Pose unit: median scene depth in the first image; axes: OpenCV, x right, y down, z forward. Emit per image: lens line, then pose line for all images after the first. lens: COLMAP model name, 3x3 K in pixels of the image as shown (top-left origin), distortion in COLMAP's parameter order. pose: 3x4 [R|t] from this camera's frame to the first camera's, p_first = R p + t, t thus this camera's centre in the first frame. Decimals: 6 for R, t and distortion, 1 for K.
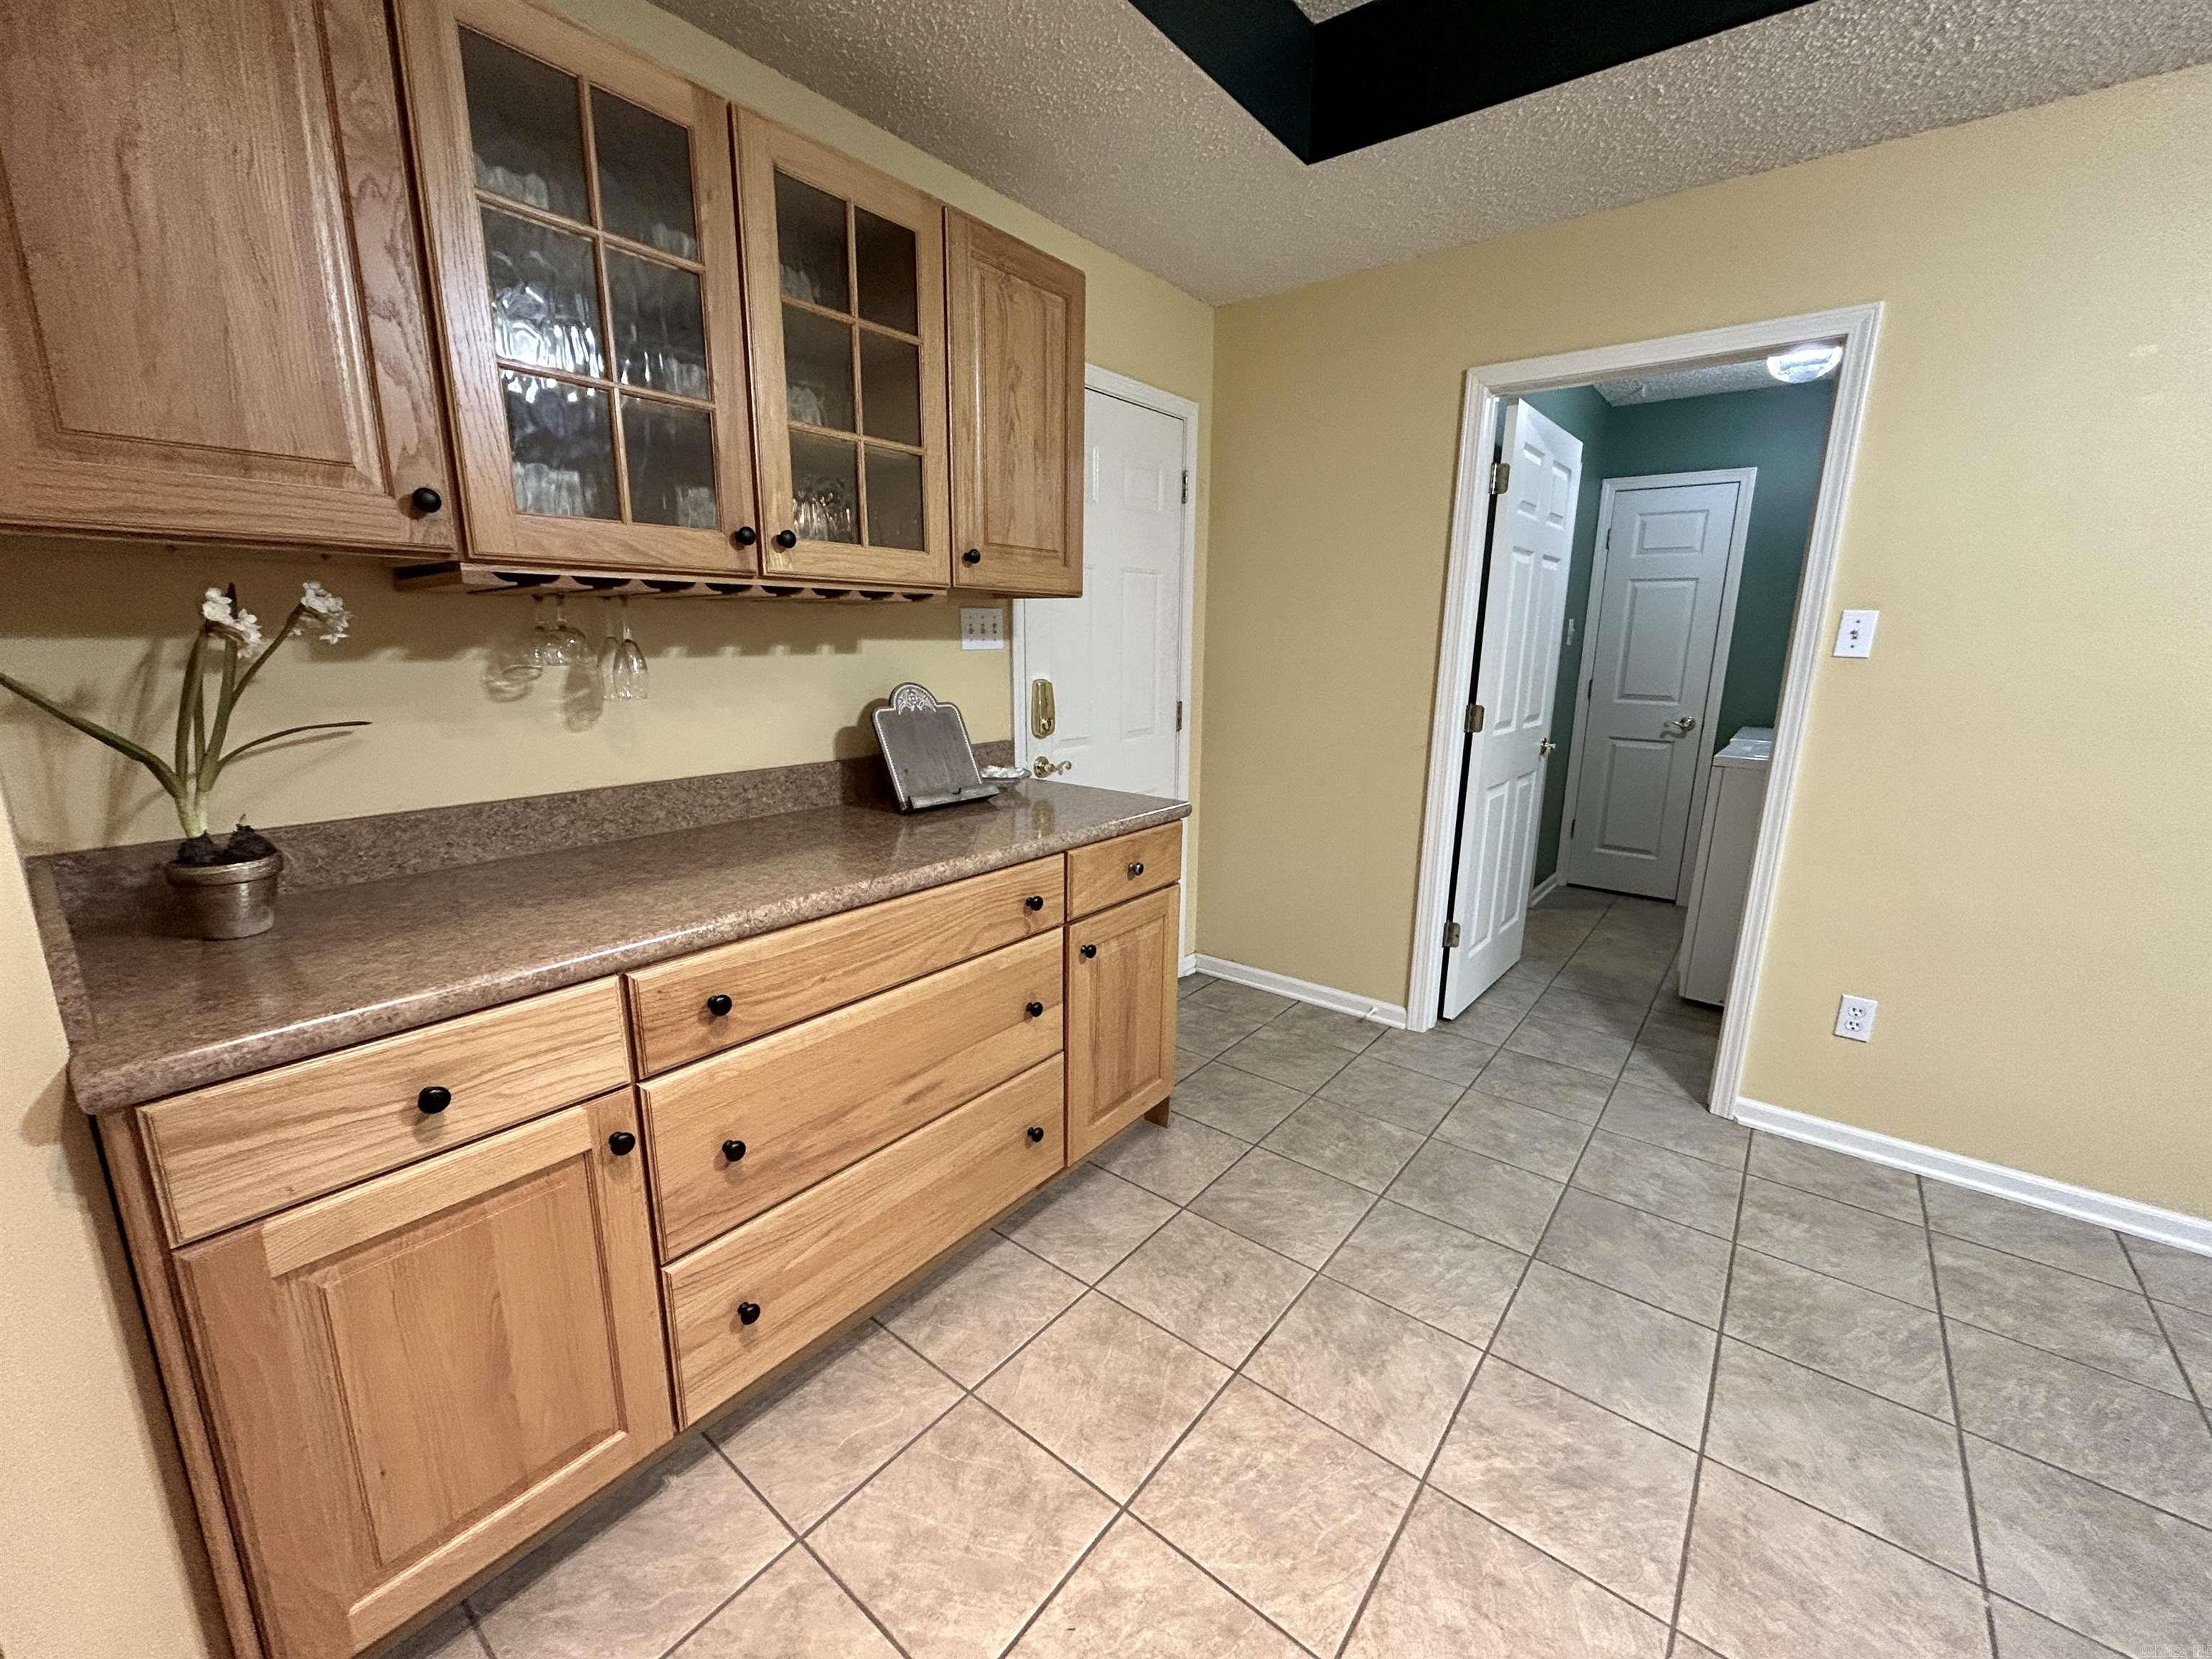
lens RADIAL K [[896.3, 0, 1102.6], [0, 896.3, 833.0], [0, 0, 1]] dist [-0.001205, 0.000585]
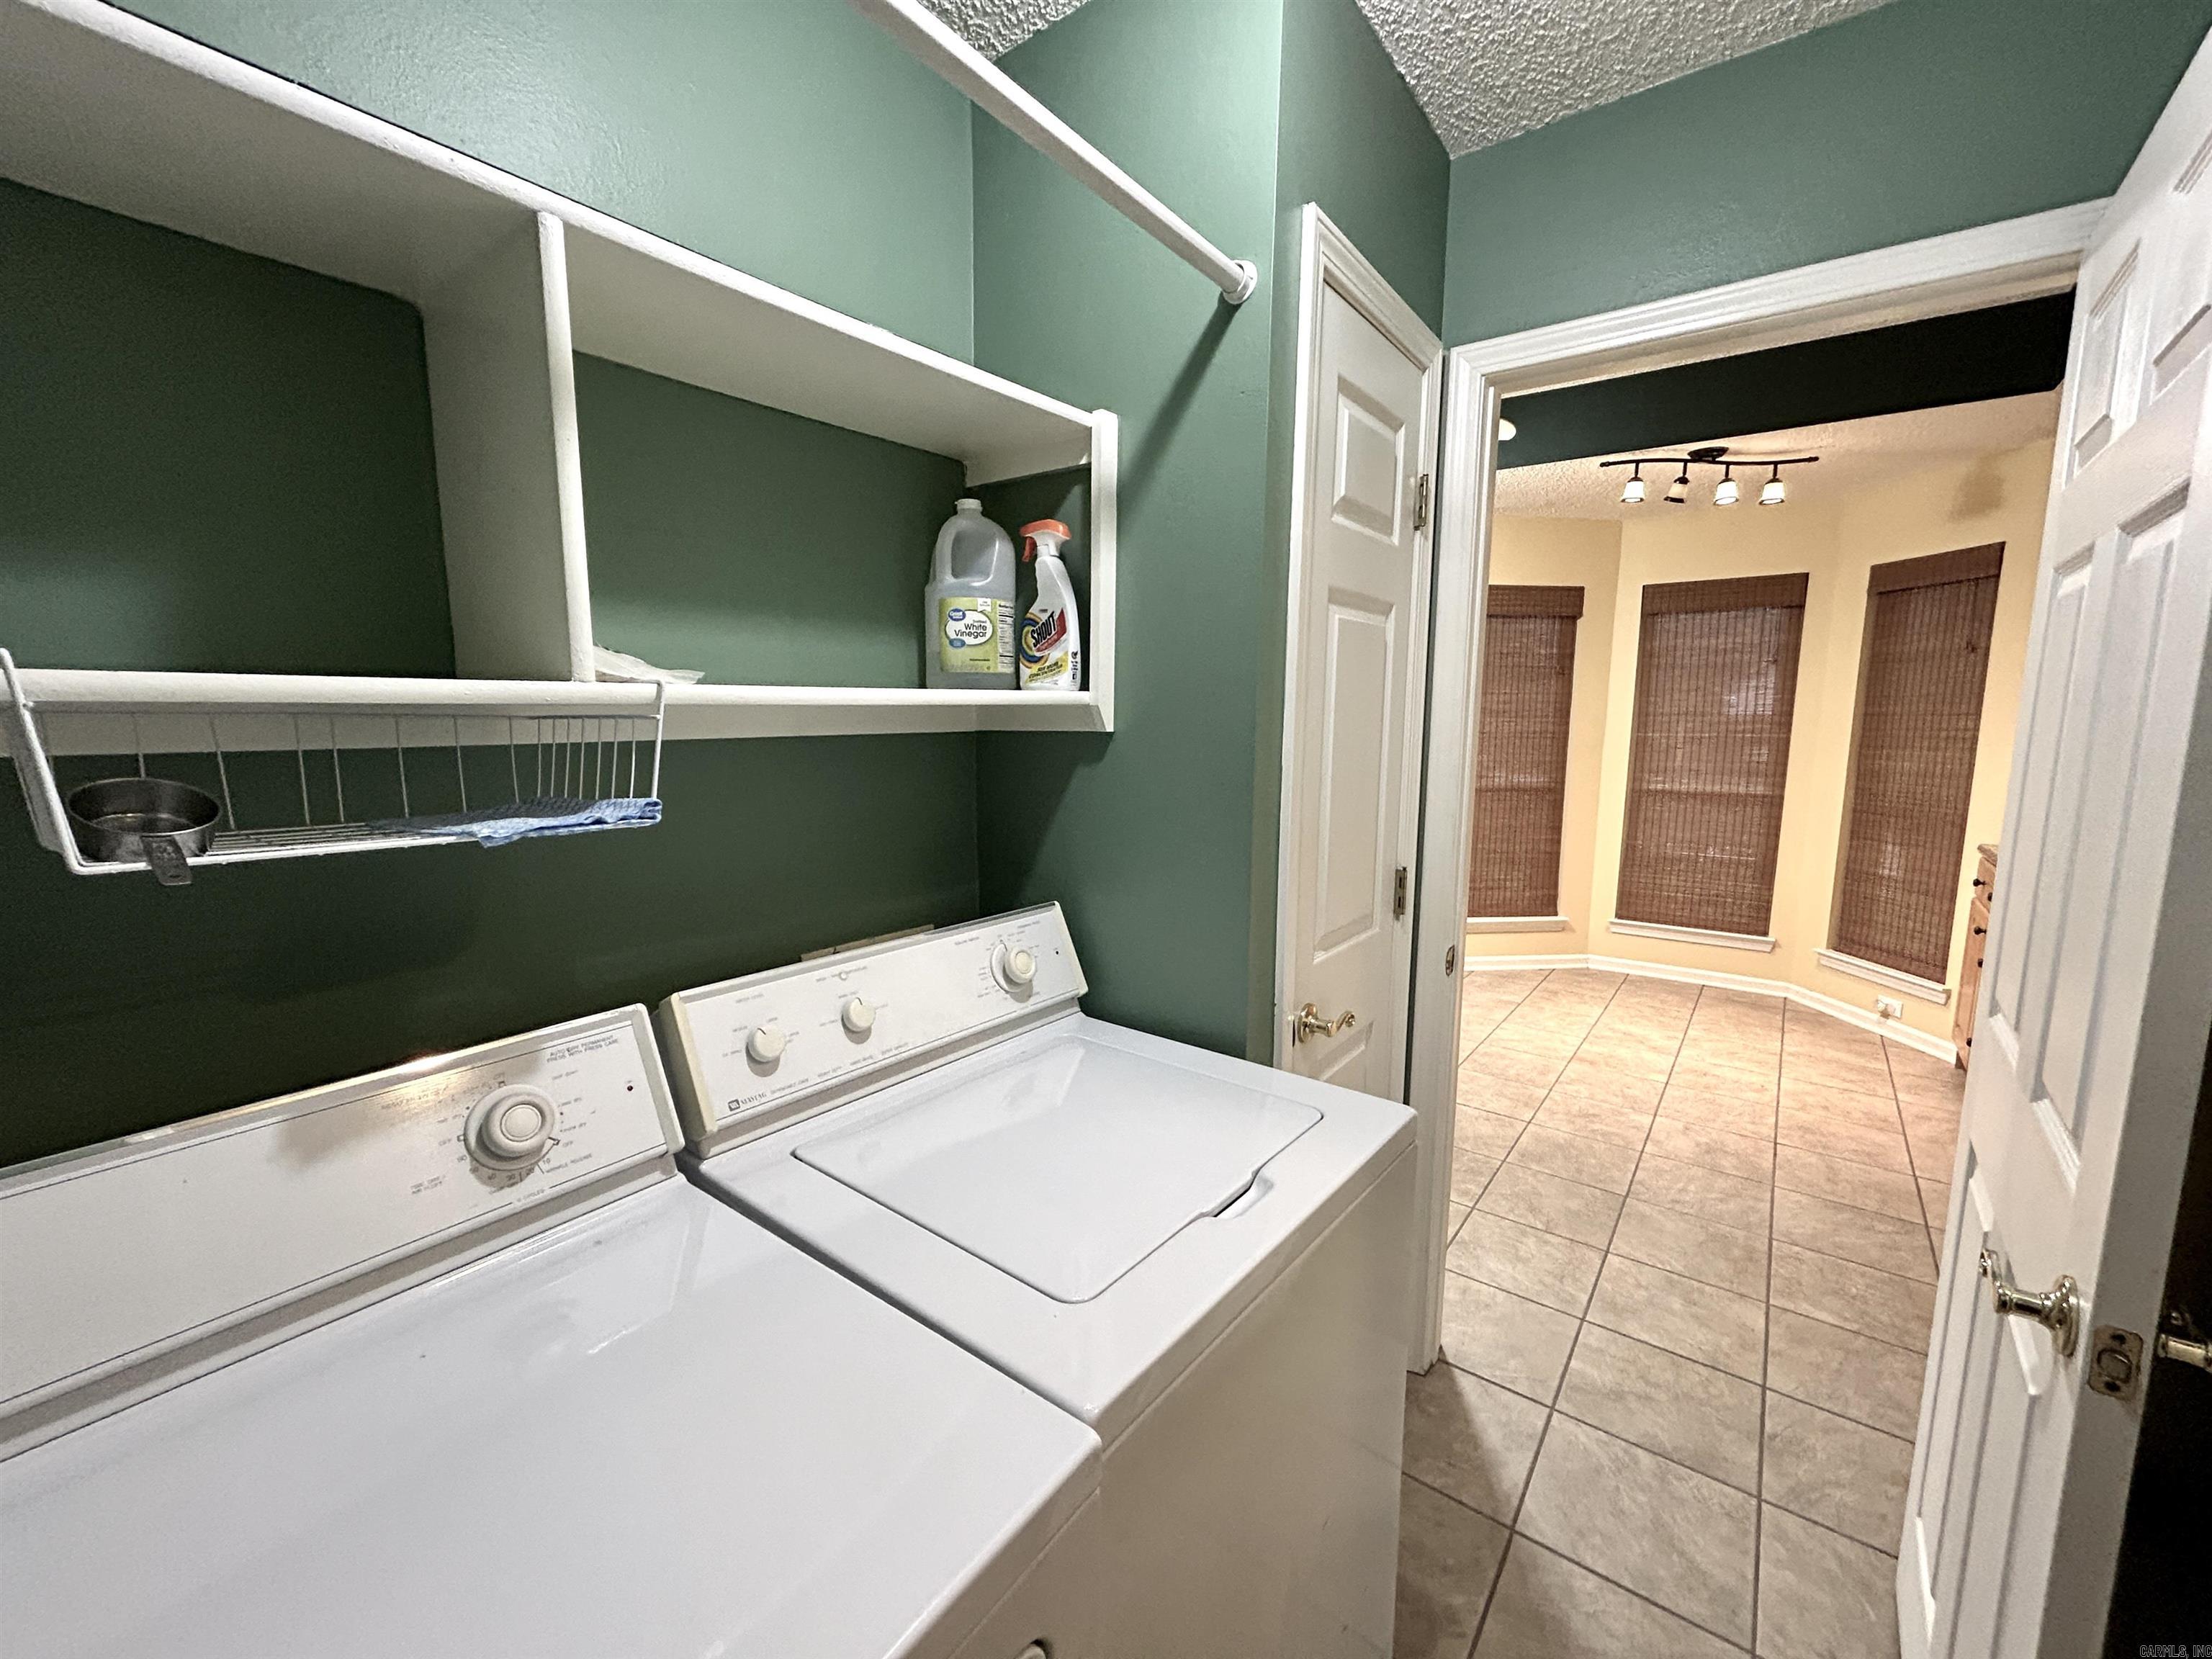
lens RADIAL K [[896.3, 0, 1104.6], [0, 896.3, 832.1], [0, 0, 1]] dist [-0.001205, 0.000585]
pose [[-0.999714, -0.013497, -0.019726, 1.297425], [-0.019554, 0.936456, 0.350240, -0.496518], [0.013746, 0.350525, -0.936452, 2.055277]]
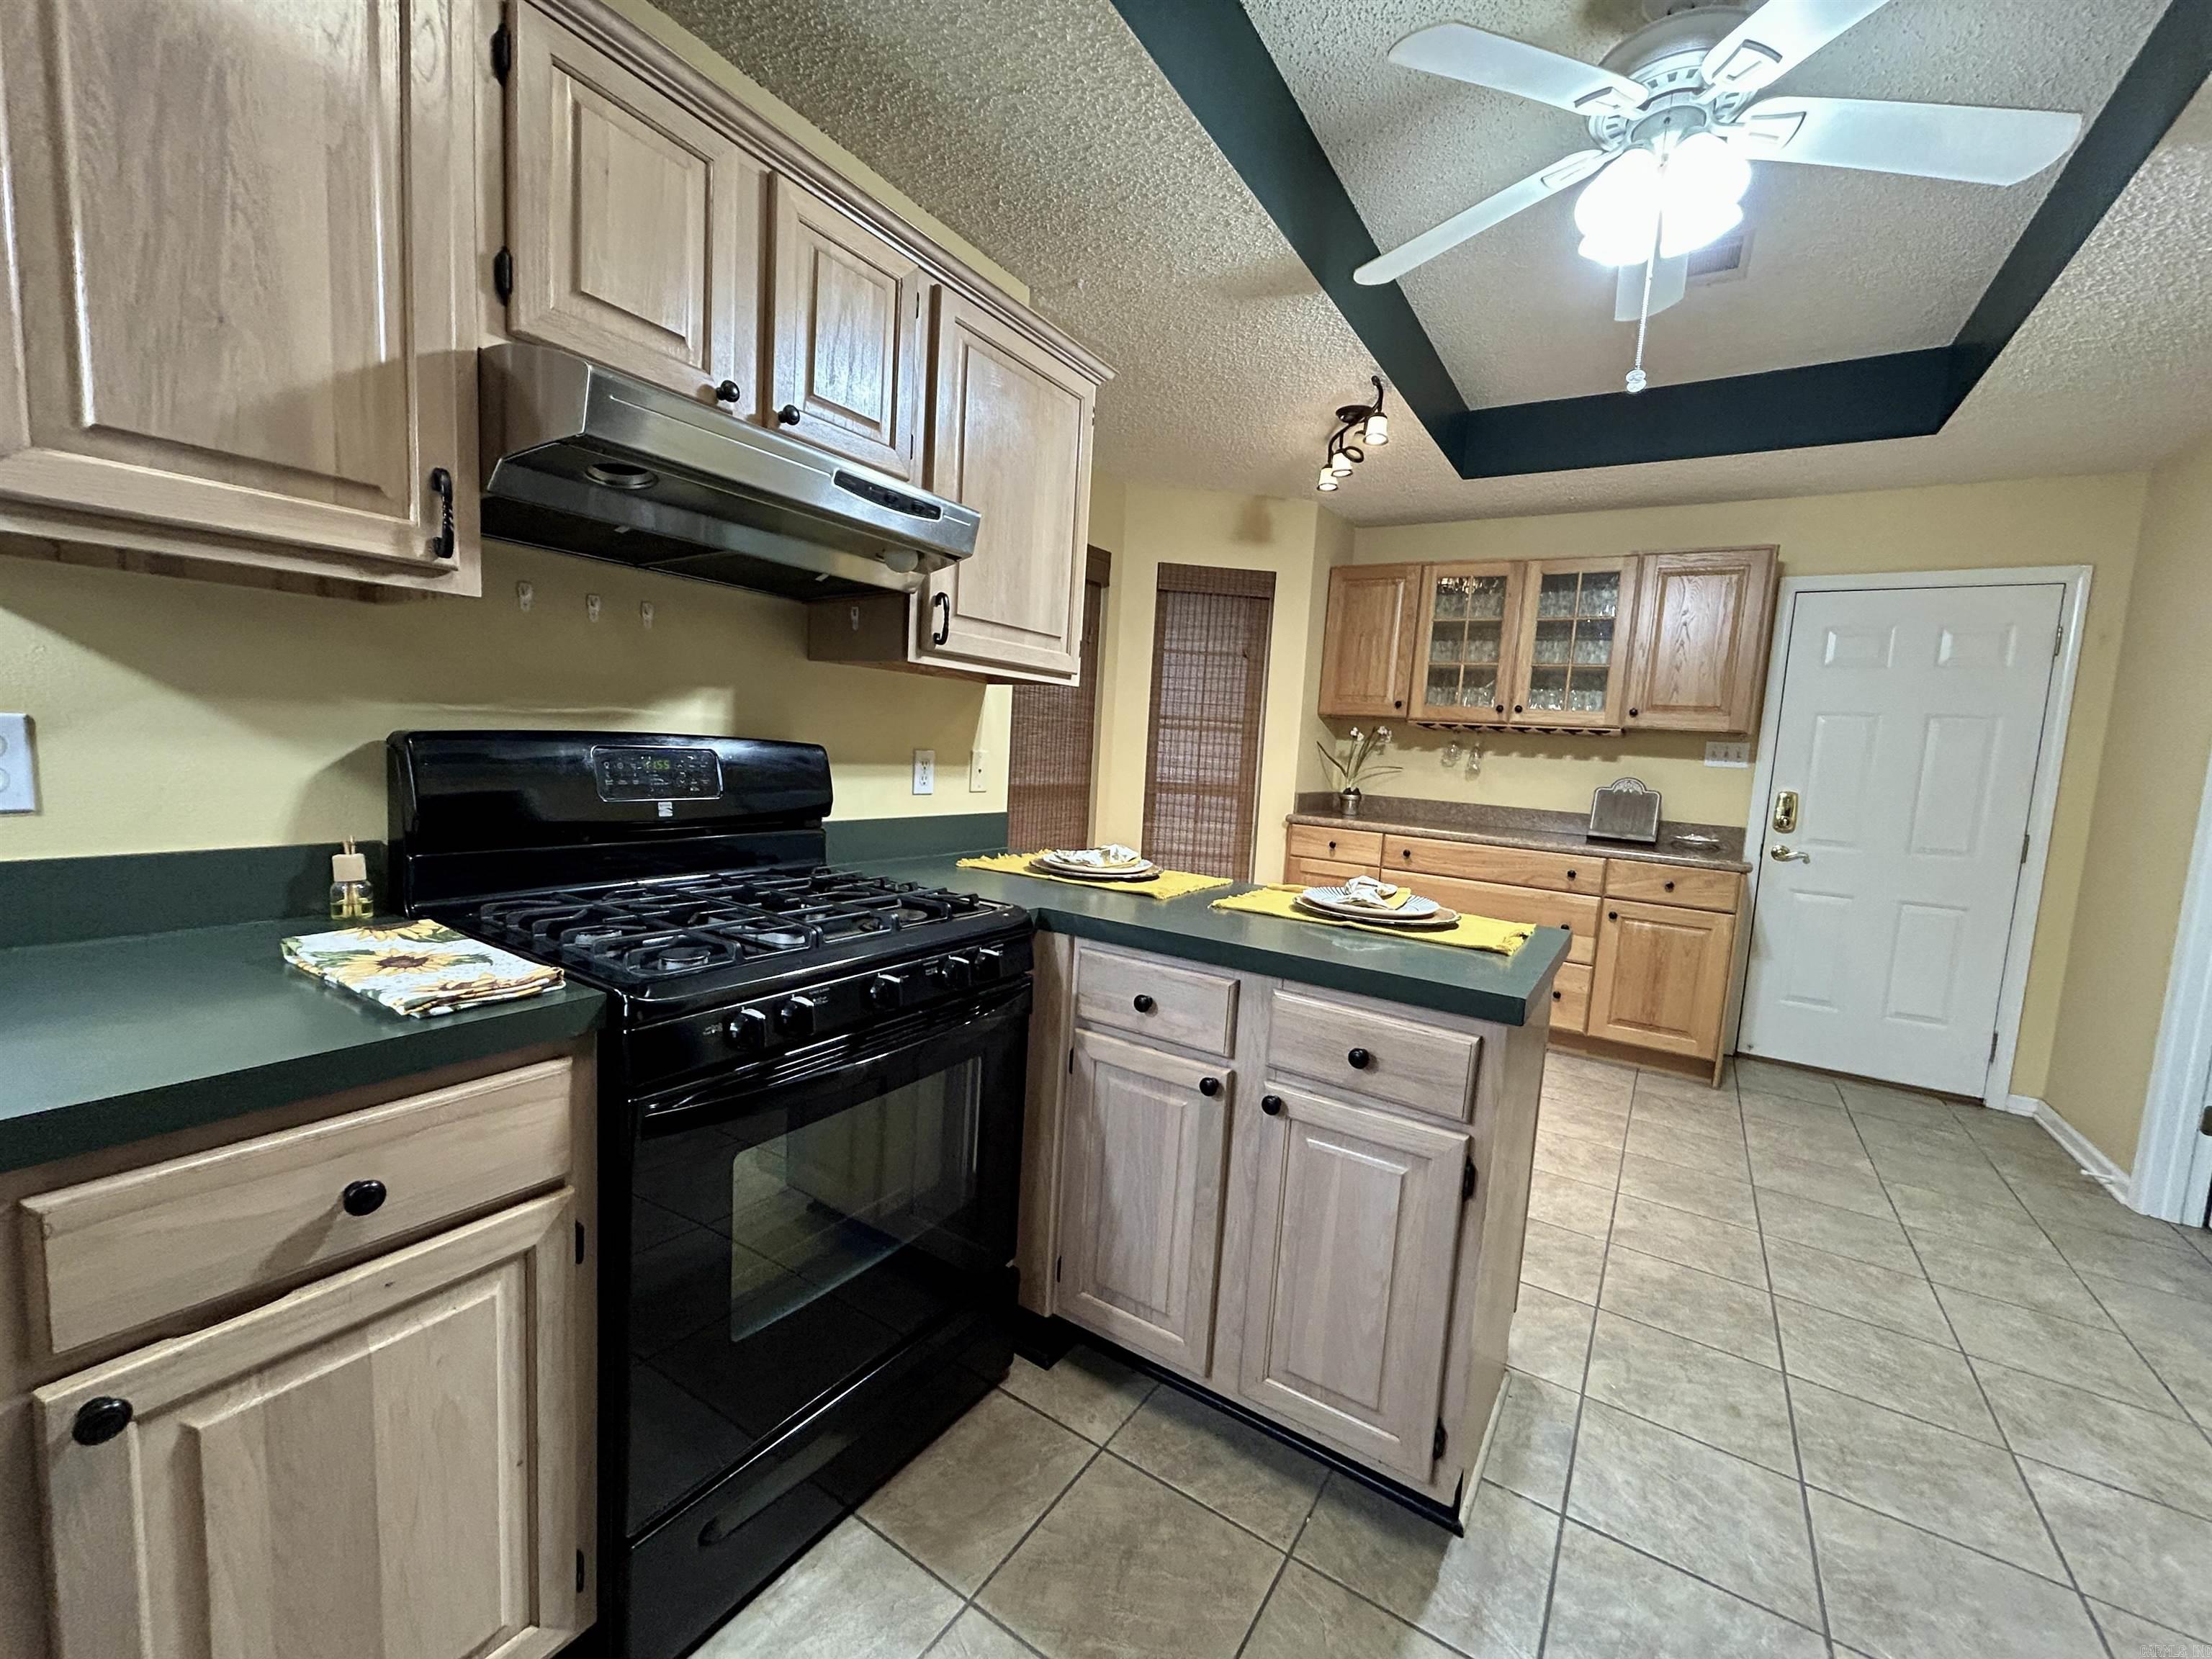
lens RADIAL K [[896.3, 0, 1104.2], [0, 896.3, 832.2], [0, 0, 1]] dist [-0.001205, 0.000585]
pose [[0.096376, 0.096252, -0.990680, 1.702909], [-0.278564, 0.958148, 0.065992, 0.137450], [0.955570, 0.269608, 0.119155, -0.274756]]
